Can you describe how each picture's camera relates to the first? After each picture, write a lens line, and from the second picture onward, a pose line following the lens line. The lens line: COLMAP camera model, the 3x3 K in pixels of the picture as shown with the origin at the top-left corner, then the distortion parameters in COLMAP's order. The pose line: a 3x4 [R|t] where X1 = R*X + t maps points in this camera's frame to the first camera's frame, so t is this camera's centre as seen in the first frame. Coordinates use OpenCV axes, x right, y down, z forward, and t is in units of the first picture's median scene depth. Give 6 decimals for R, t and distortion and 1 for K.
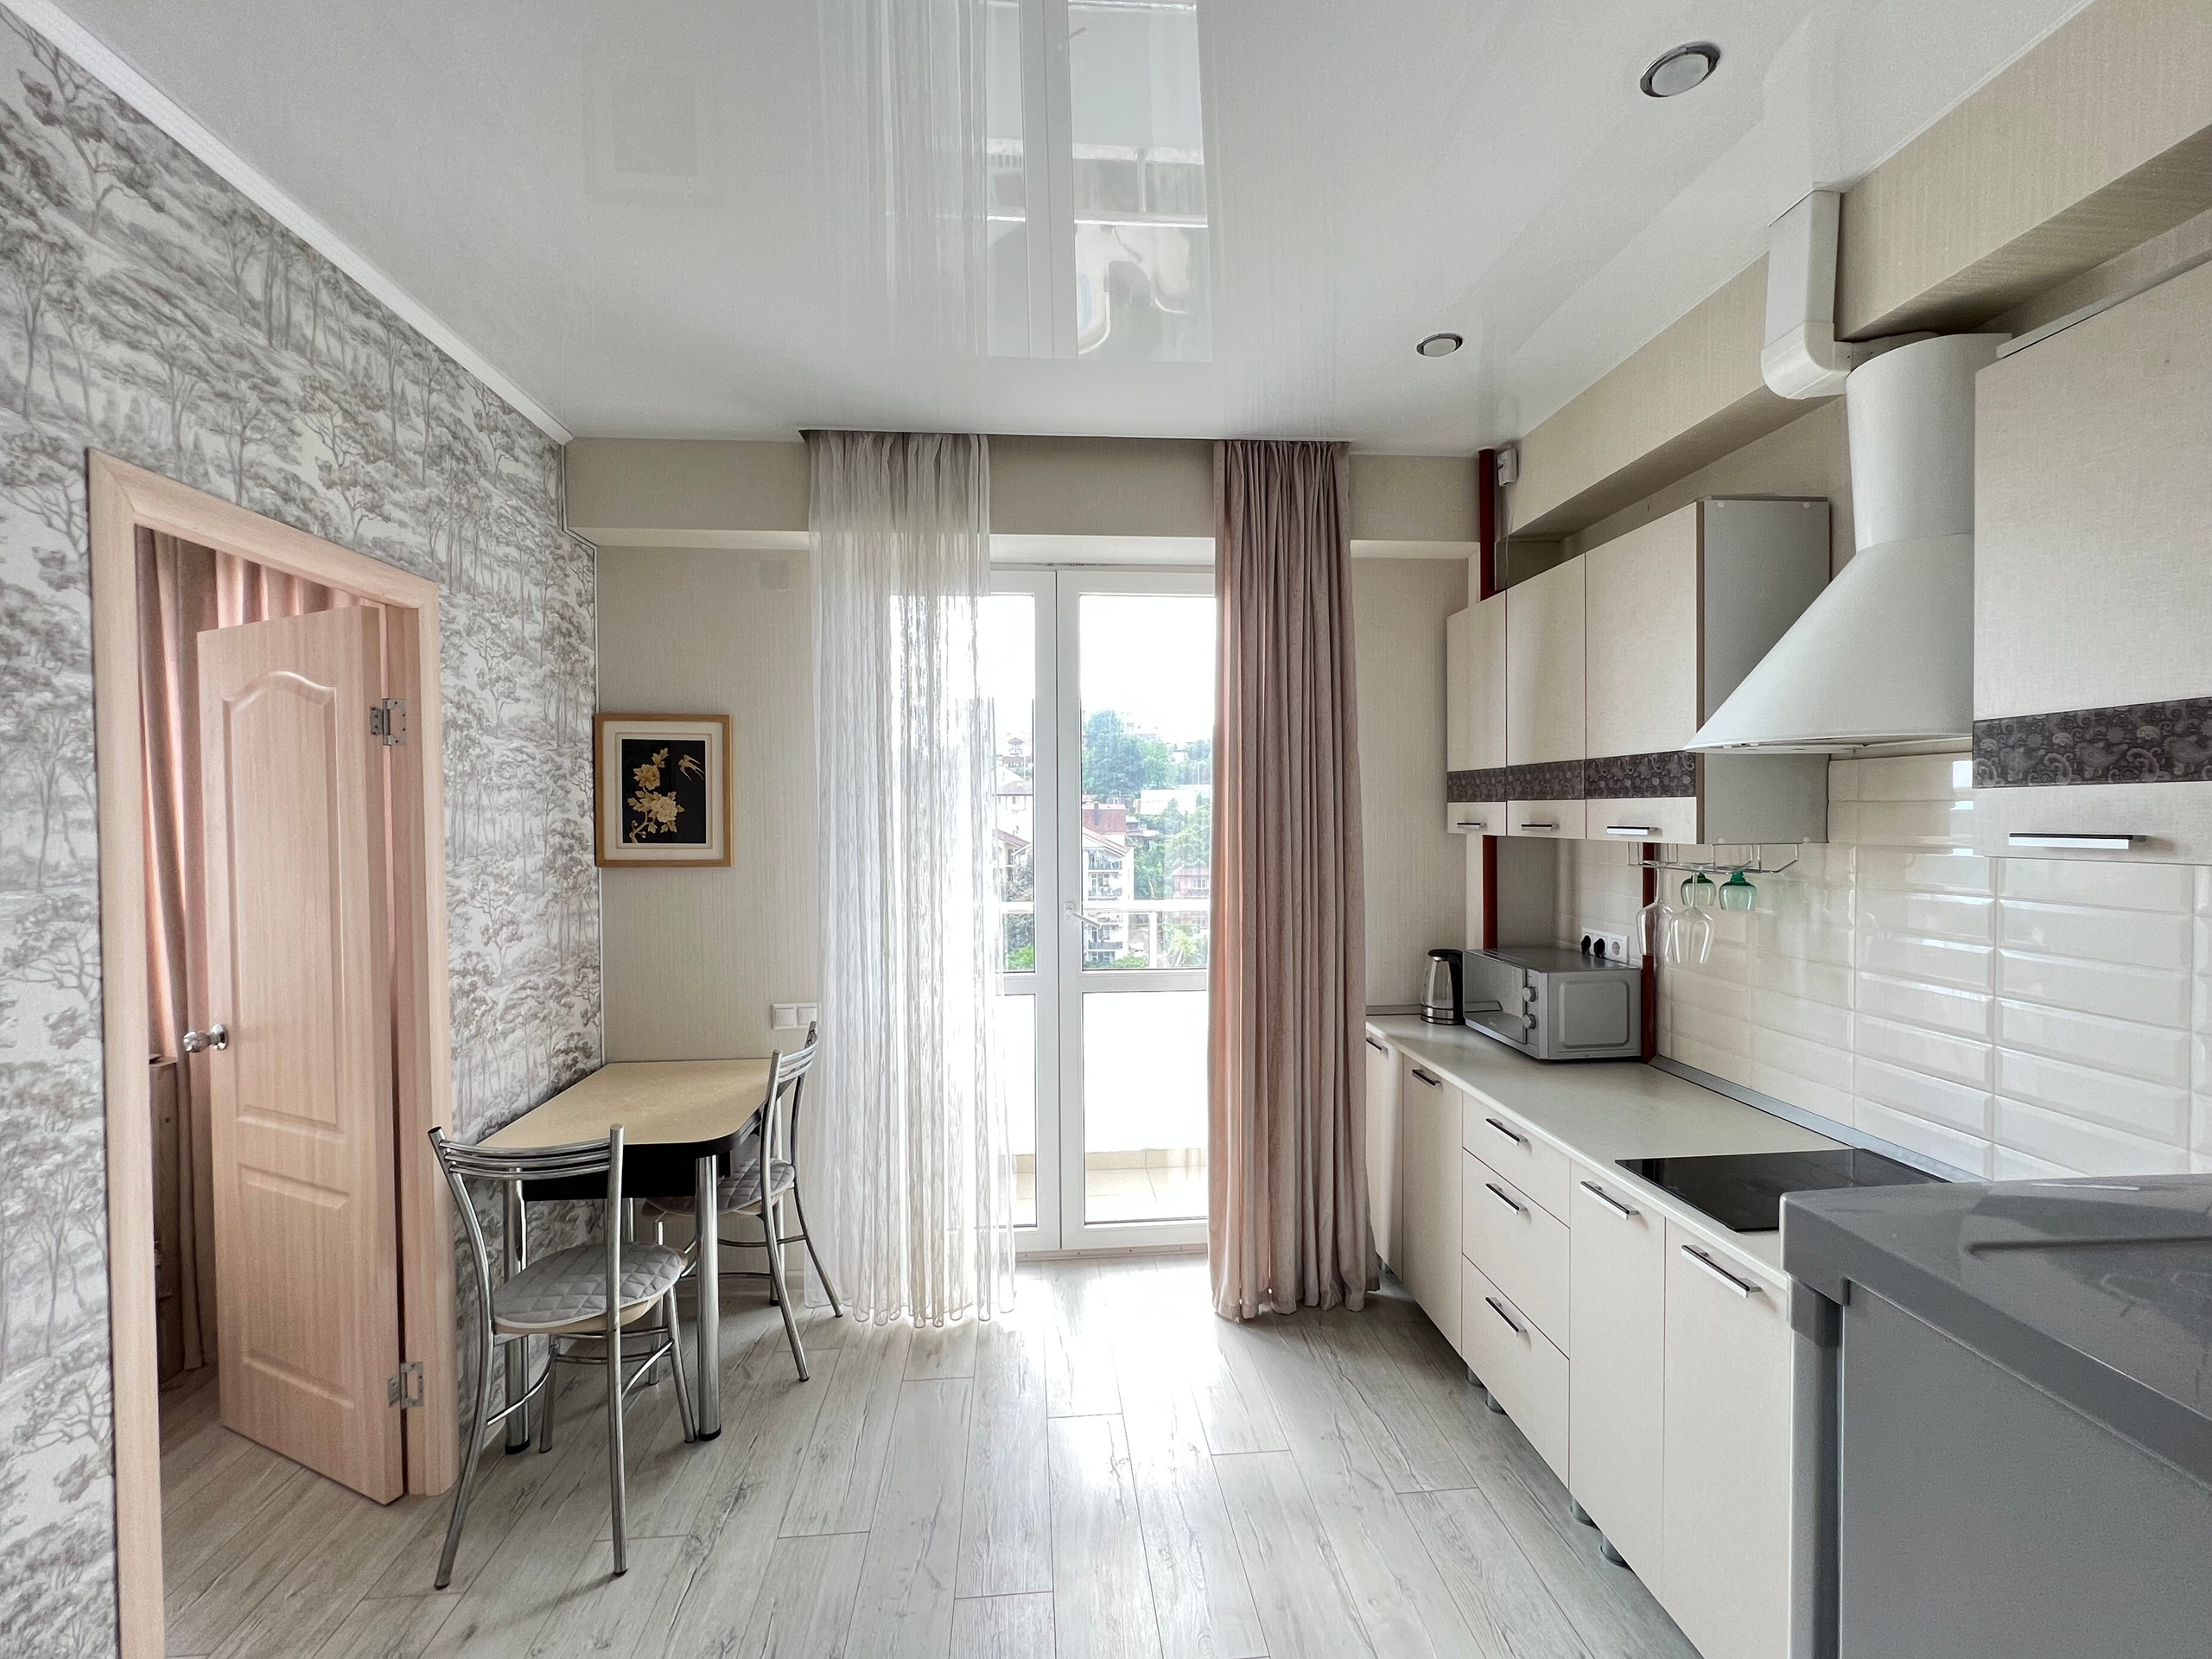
lens RADIAL K [[963.8, 0, 1104.0], [0, 963.8, 832.7], [0, 0, 1]] dist [-0.001748, 0.000793]
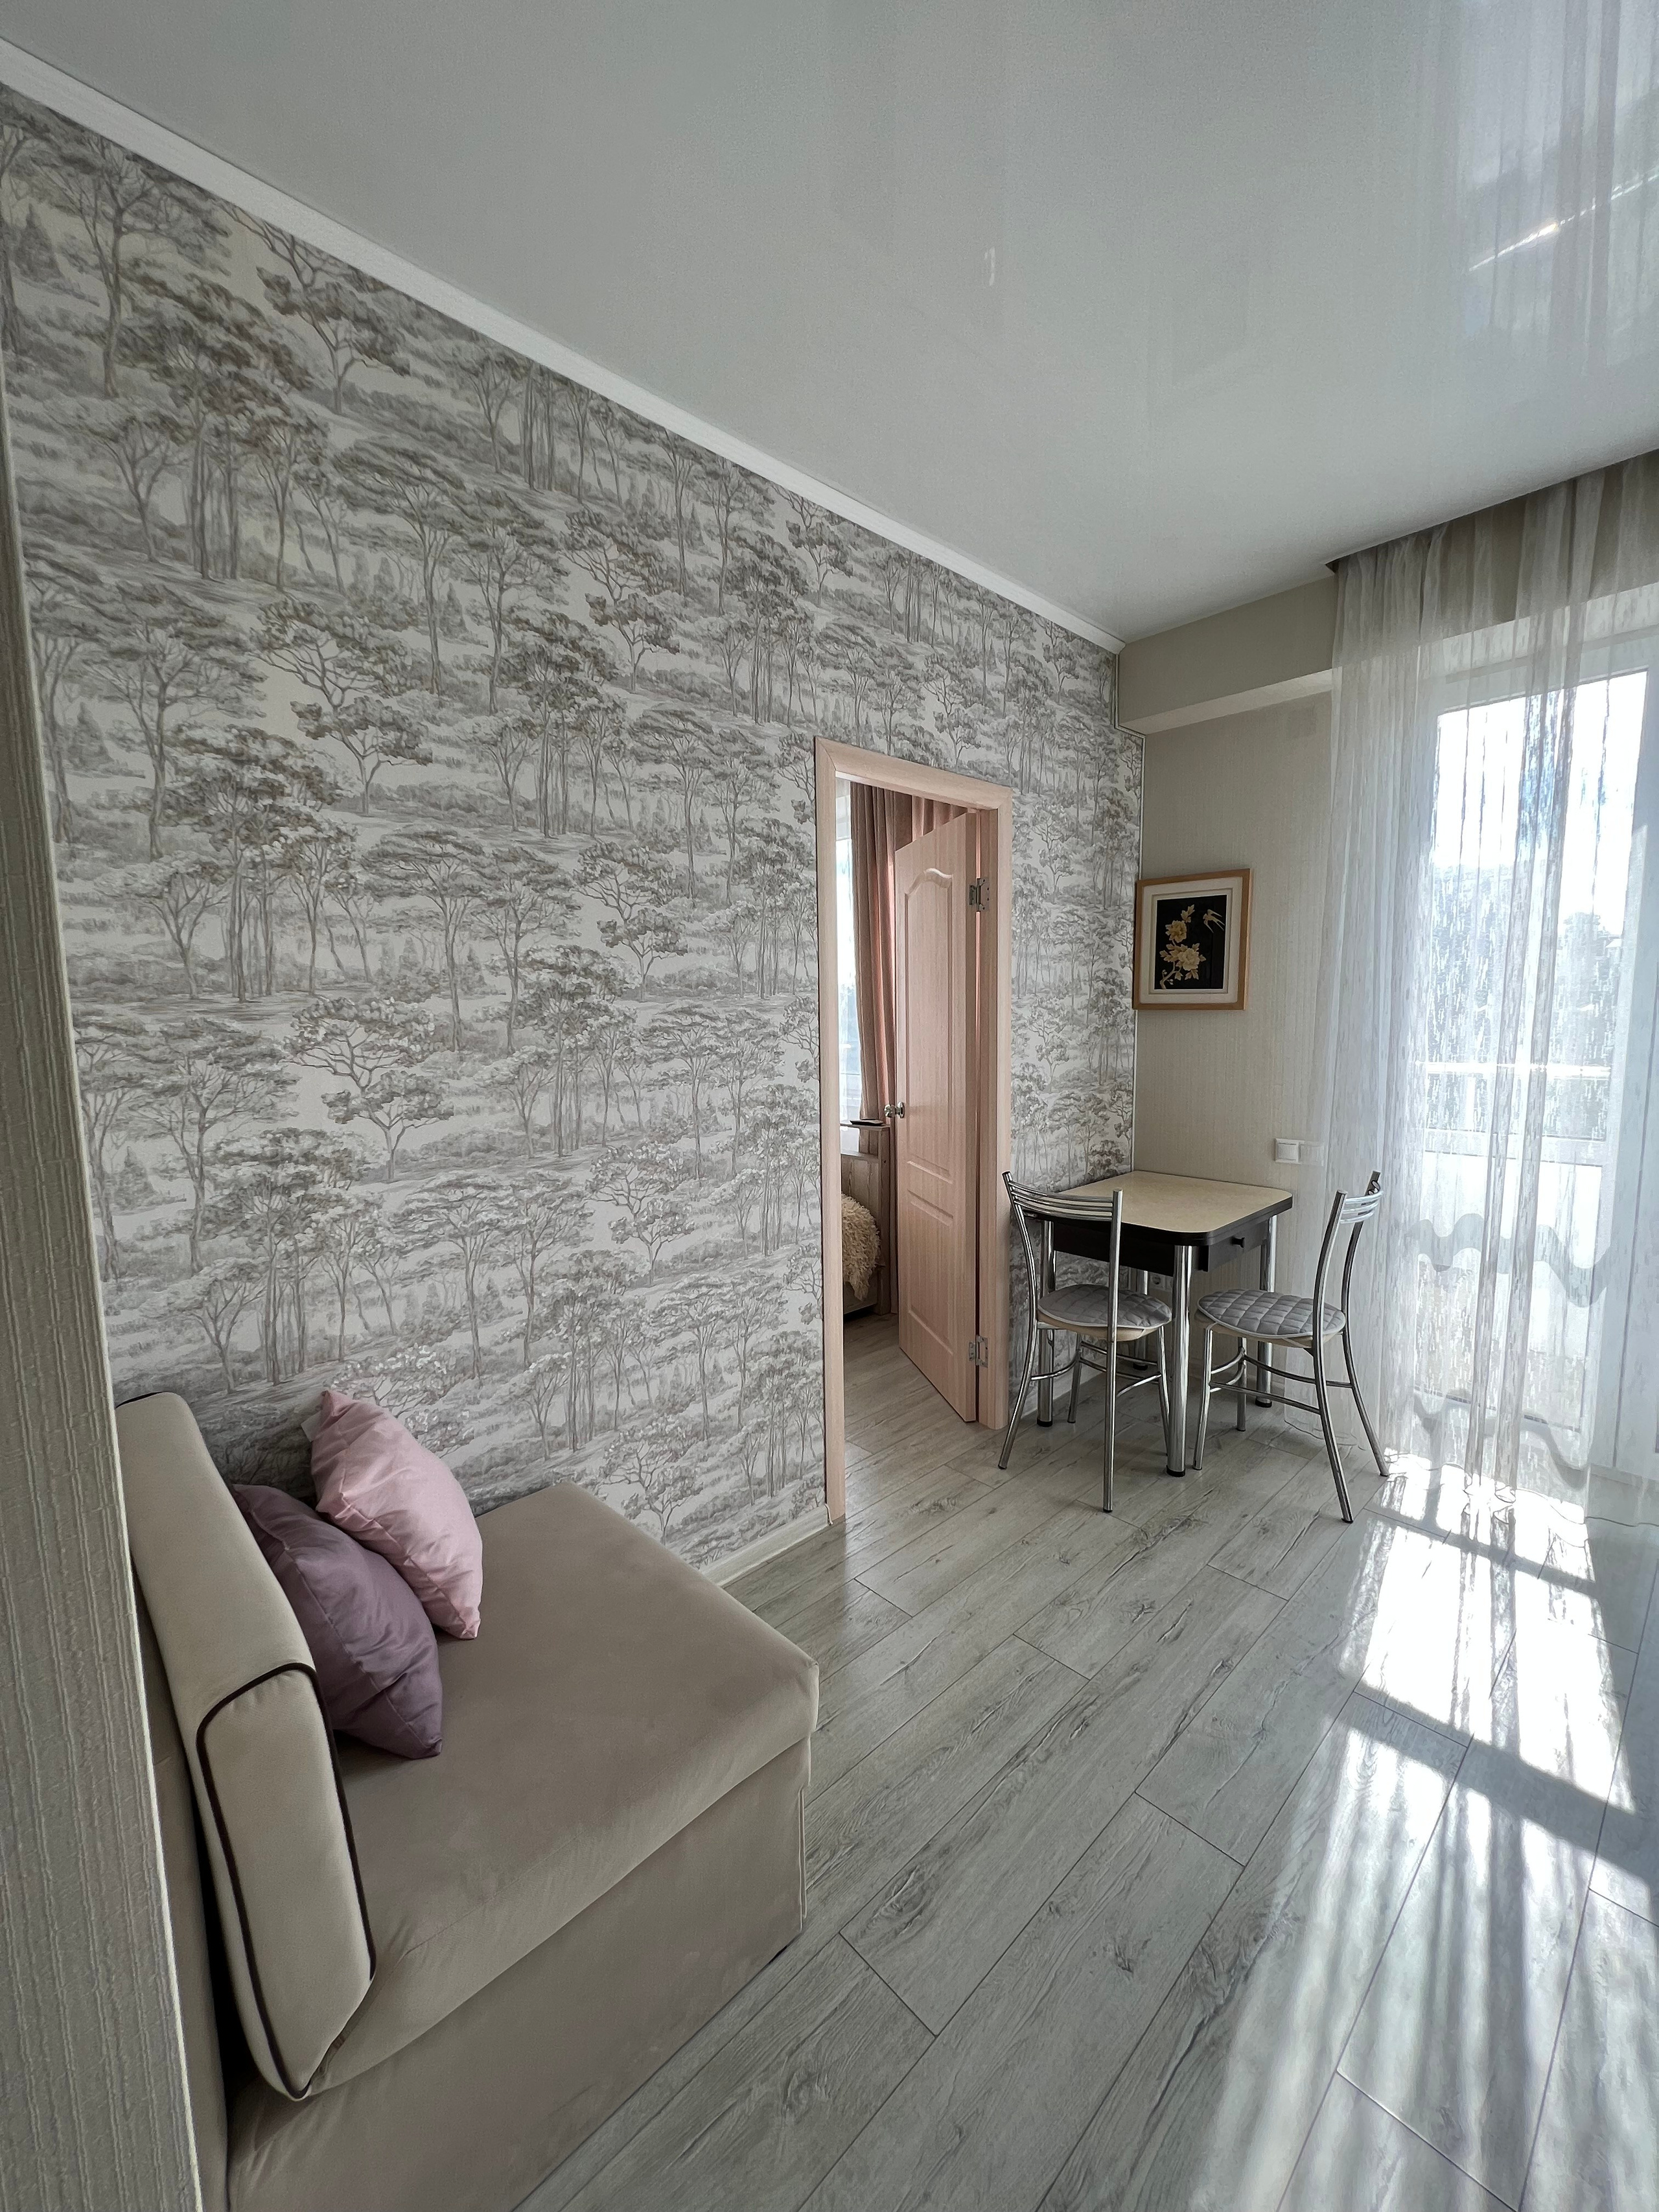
lens RADIAL K [[887.0, 0, 829.0], [0, 887.0, 1106.7], [0, 0, 1]] dist [-0.000418, 0.000242]
pose [[0.621641, 0.086373, -0.778525, 0.152063], [-0.005962, 0.994395, 0.105563, 0.054635], [0.783279, -0.060981, 0.618672, -0.001711]]
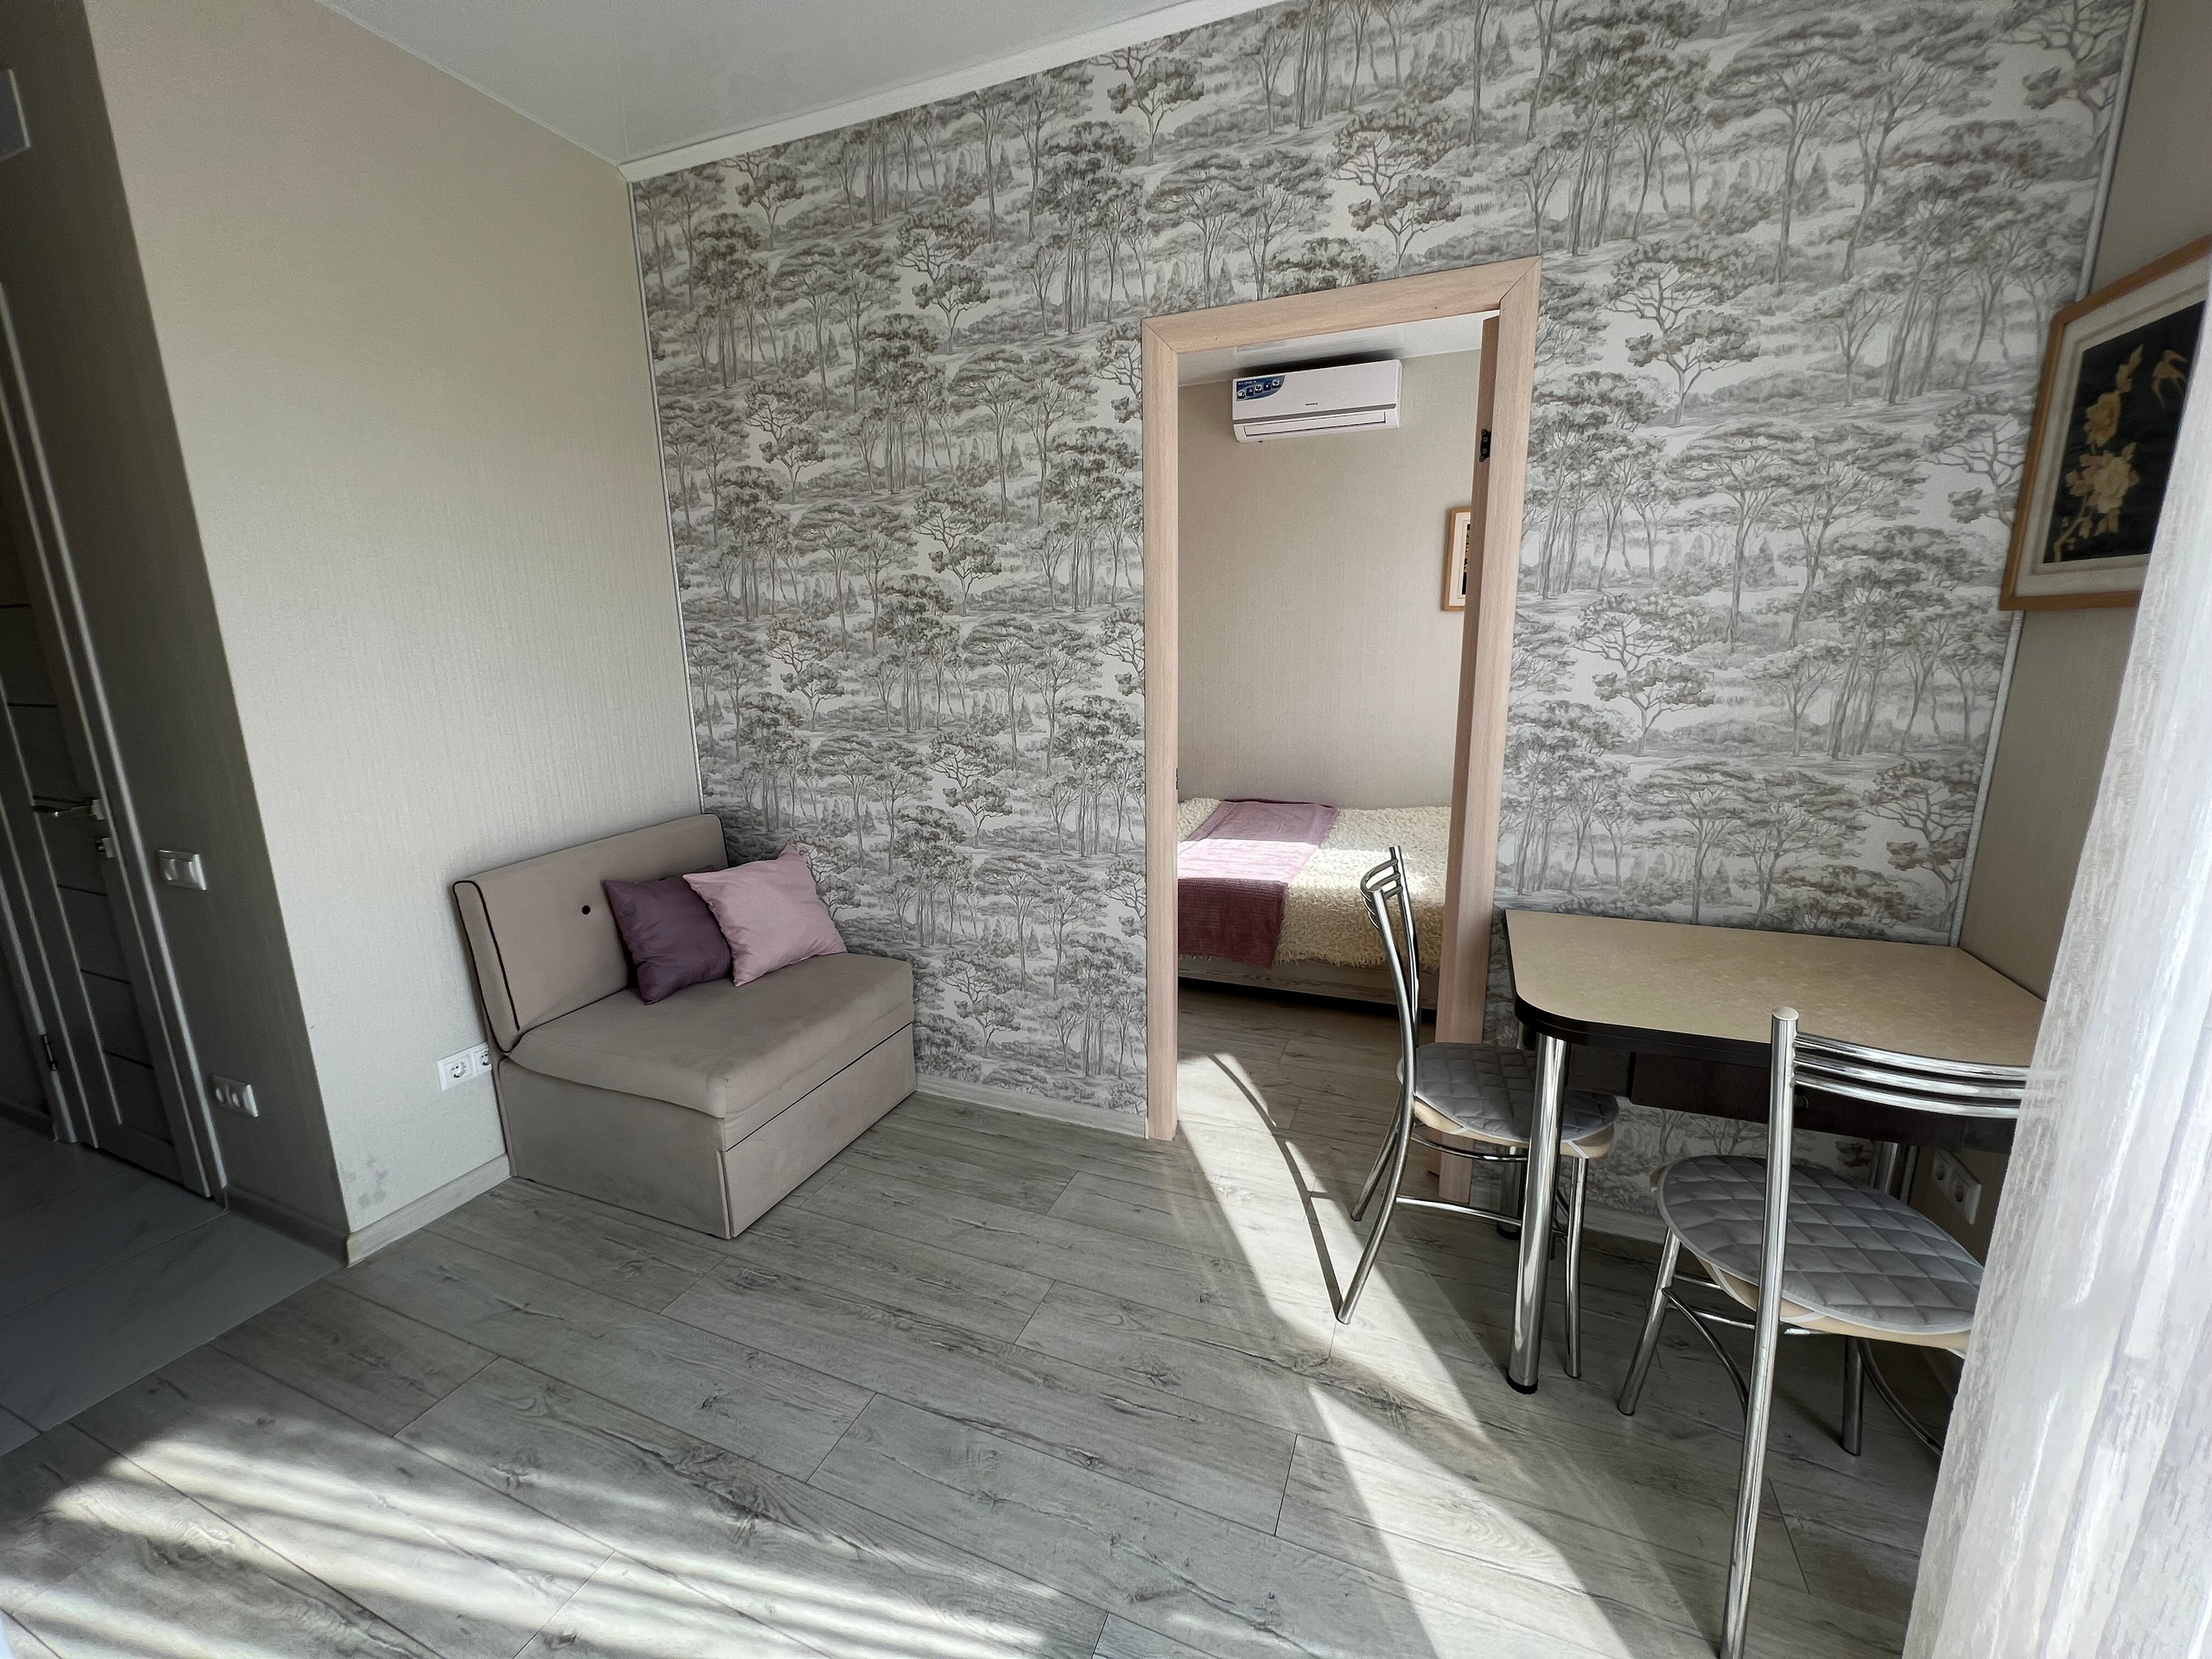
lens RADIAL K [[887.1, 0, 1102.2], [0, 887.1, 829.1], [0, 0, 1]] dist [-0.000418, 0.000242]
pose [[-0.451910, 0.201658, -0.868971, 0.254028], [0.002853, 0.974436, 0.224648, 0.055716], [0.892059, 0.099042, -0.440933, 1.003732]]
